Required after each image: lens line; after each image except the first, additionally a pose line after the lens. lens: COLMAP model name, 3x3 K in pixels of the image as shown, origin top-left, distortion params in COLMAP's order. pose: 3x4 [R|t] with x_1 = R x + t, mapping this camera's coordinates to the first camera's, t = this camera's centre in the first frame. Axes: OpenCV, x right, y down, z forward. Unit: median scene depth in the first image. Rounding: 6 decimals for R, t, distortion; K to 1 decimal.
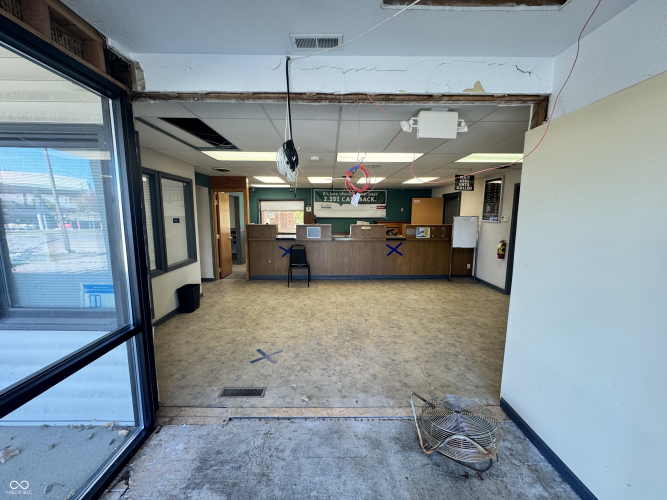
lens RADIAL K [[266.4, 0, 332.1], [0, 266.4, 249.6], [0, 0, 1]] dist [-0.004006, 0.000558]
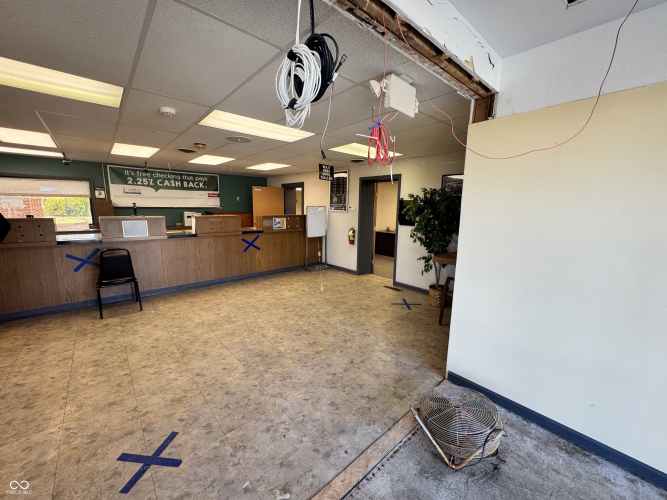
lens RADIAL K [[266.4, 0, 334.9], [0, 266.4, 250.4], [0, 0, 1]] dist [-0.004006, 0.000558]
pose [[0.754698, -0.097990, 0.648714, -0.174296], [0.074986, 0.995187, 0.063089, -0.019139], [-0.651774, 0.001031, 0.758413, 0.222238]]
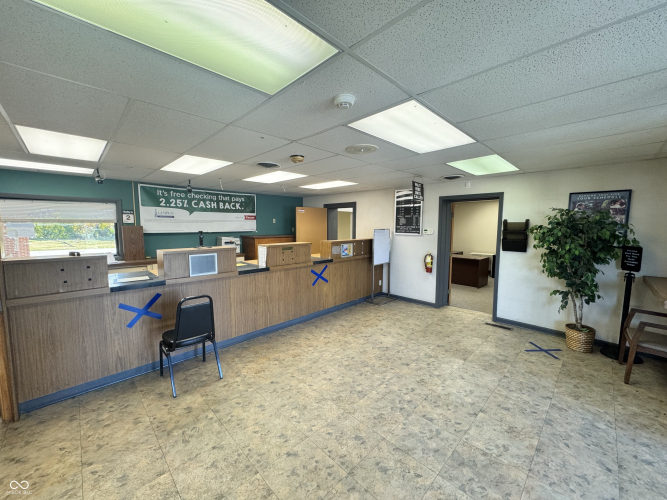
lens RADIAL K [[266.4, 0, 335.7], [0, 266.4, 250.8], [0, 0, 1]] dist [-0.004006, 0.000558]
pose [[0.717297, -0.069047, 0.693338, -0.323082], [0.093495, 0.995617, 0.002424, -0.091198], [-0.690467, 0.063085, 0.720608, 0.608788]]
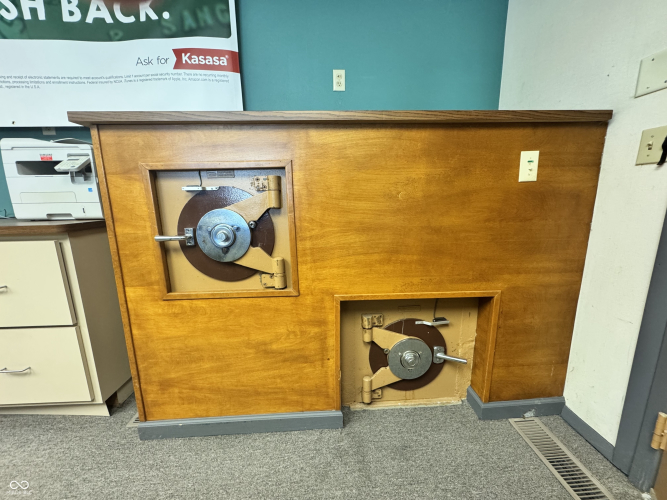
lens RADIAL K [[266.4, 0, 333.9], [0, 266.4, 249.6], [0, 0, 1]] dist [-0.004006, 0.000558]
pose [[0.998701, -0.033397, 0.038477, 0.494347], [0.031136, 0.997834, 0.057943, -0.099967], [-0.040328, -0.056670, 0.997578, 1.630357]]
